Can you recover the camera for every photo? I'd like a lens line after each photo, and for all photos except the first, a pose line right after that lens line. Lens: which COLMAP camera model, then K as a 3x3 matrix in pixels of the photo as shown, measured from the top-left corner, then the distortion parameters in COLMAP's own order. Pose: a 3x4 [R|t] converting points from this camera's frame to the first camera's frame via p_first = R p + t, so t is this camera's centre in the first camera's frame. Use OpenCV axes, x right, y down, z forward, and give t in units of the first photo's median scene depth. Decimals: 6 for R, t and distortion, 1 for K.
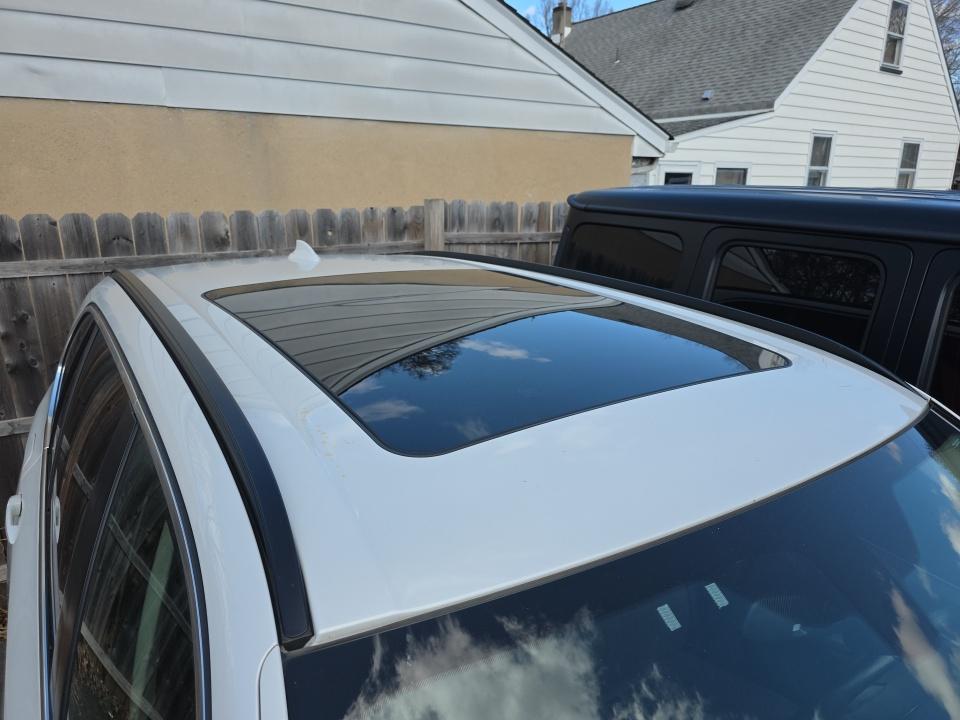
lens RADIAL K [[644.5, 0, 480.5], [0, 644.5, 379.4], [0, 0, 1]] dist [0.041843, -0.032169]
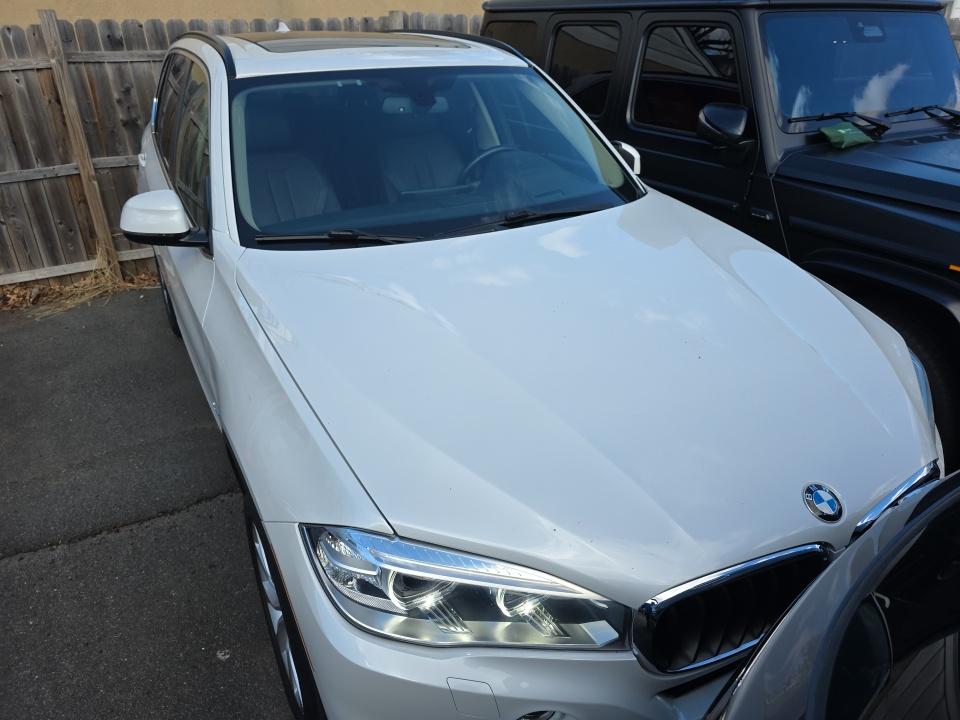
lens RADIAL K [[644.5, 0, 473.8], [0, 644.5, 358.6], [0, 0, 1]] dist [0.041843, -0.032169]
pose [[0.995029, 0.020762, -0.097401, 0.314625], [-0.004540, 0.986468, 0.163892, 0.288004], [0.099485, -0.162635, 0.981658, -0.594005]]
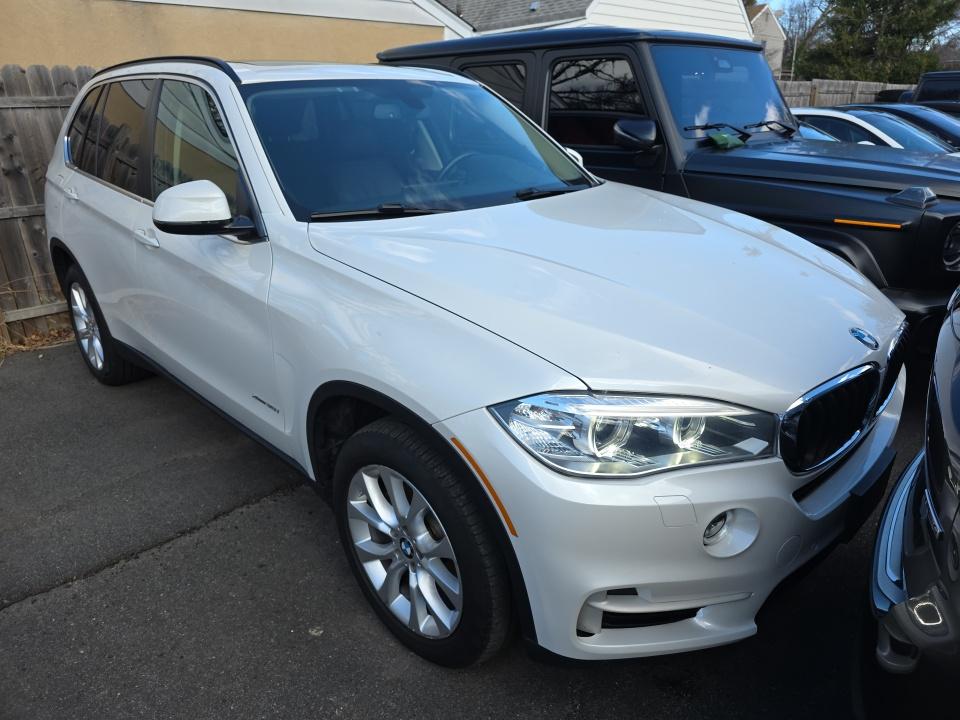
lens RADIAL K [[644.5, 0, 484.0], [0, 644.5, 360.8], [0, 0, 1]] dist [0.041843, -0.032169]
pose [[0.982294, -0.102809, 0.156620, 0.081674], [0.091970, 0.992936, 0.074964, 0.397318], [-0.163220, -0.059232, 0.984810, -0.676254]]
